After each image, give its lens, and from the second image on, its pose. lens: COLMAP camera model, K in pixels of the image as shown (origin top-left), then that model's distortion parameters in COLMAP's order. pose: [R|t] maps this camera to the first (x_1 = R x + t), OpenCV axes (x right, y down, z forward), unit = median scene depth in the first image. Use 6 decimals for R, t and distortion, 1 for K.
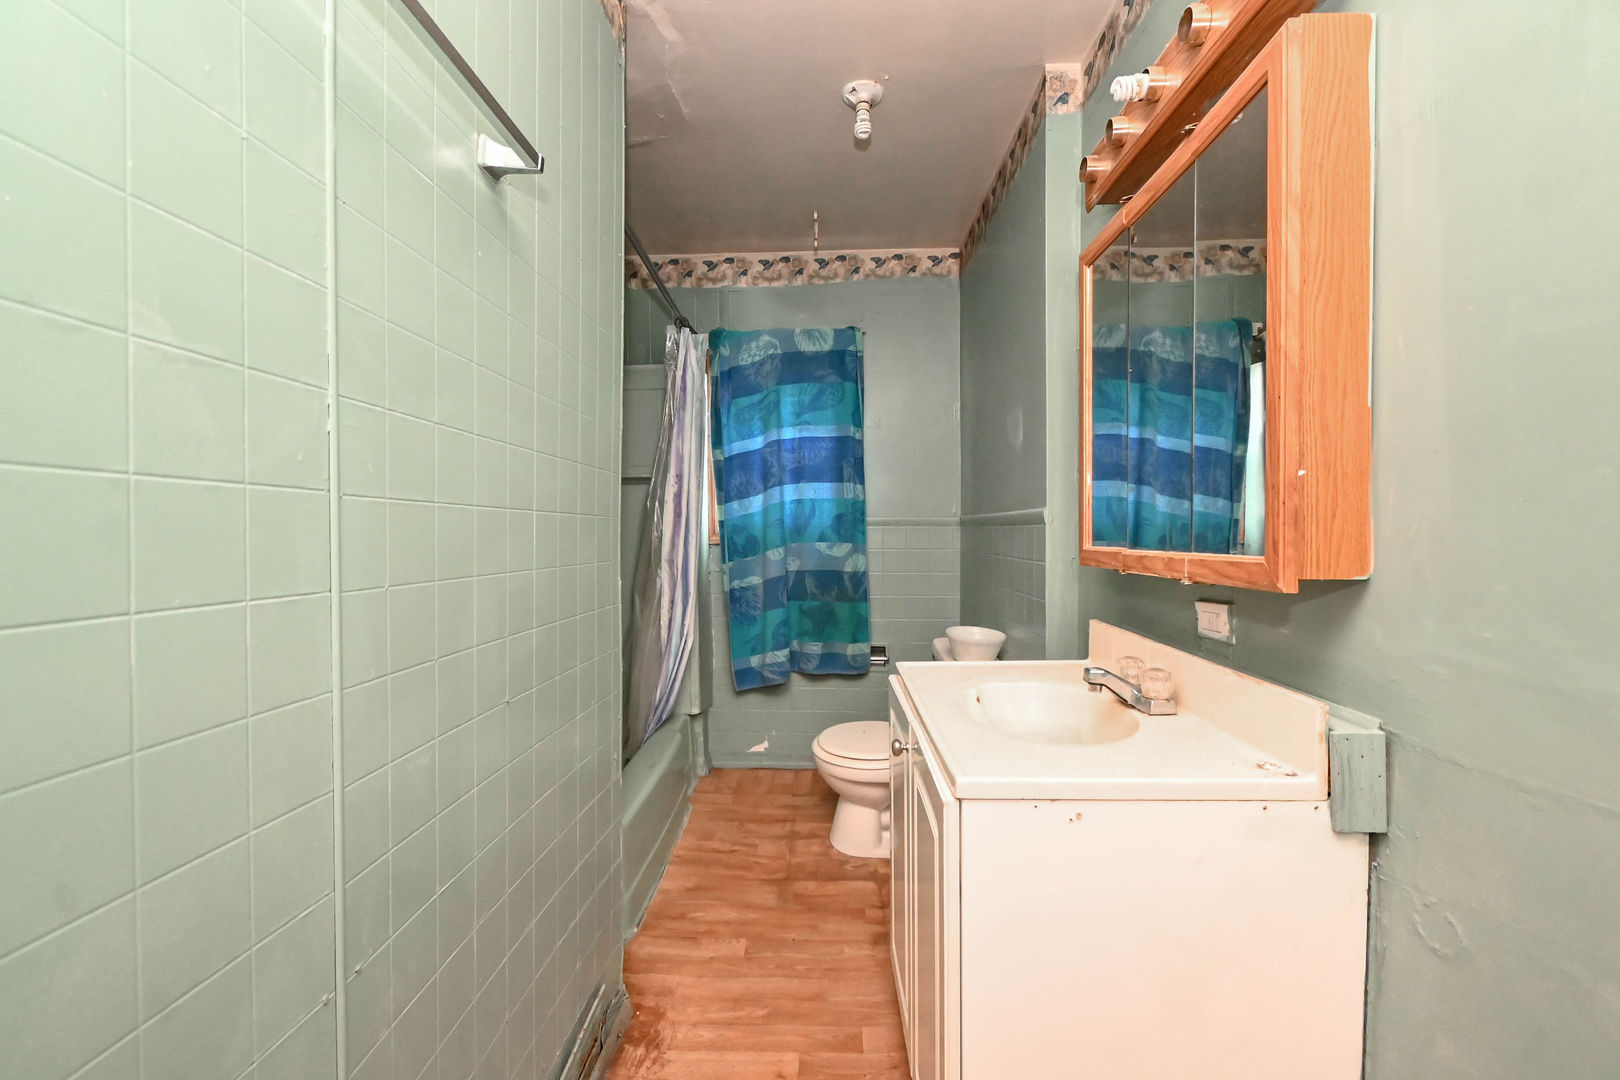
lens RADIAL K [[731.5, 0, 802.5], [0, 731.5, 542.5], [0, 0, 1]] dist [0.001423, -0.000682]
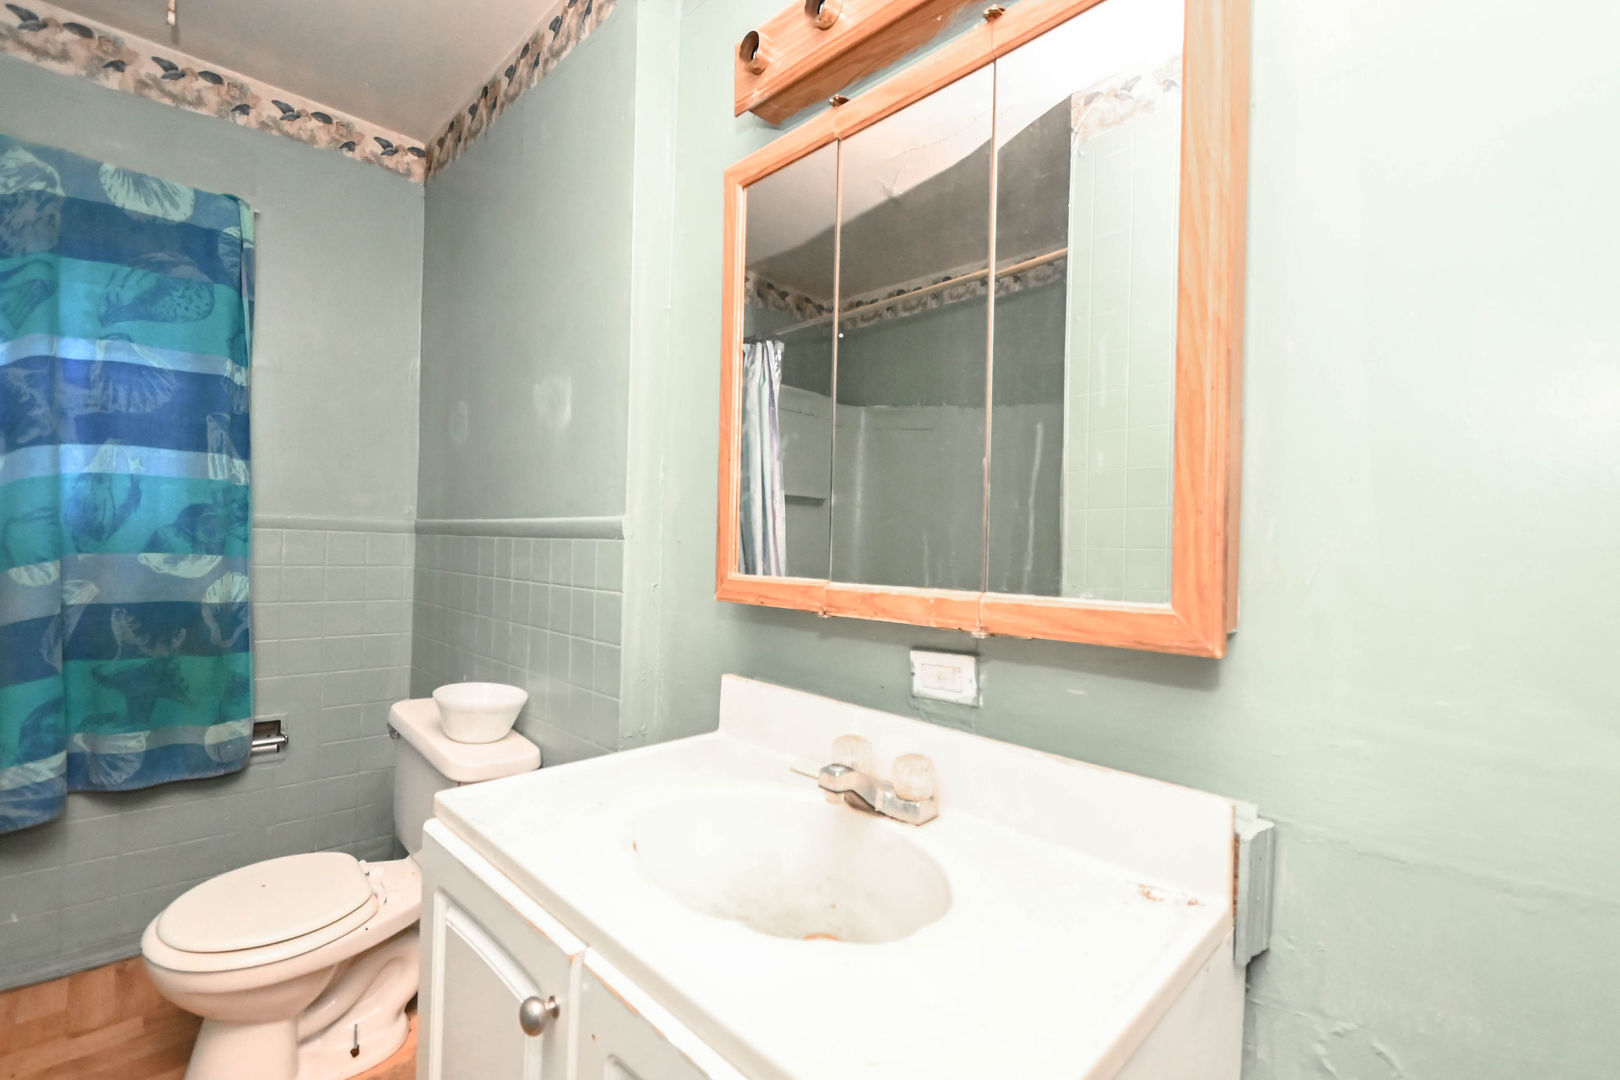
lens RADIAL K [[731.5, 0, 802.5], [0, 731.5, 542.5], [0, 0, 1]] dist [0.001423, -0.000682]
pose [[0.680426, 0.027926, 0.732285, -0.047251], [-0.019659, 0.999610, -0.019854, -0.006985], [-0.732553, -0.000887, 0.680709, 0.245466]]
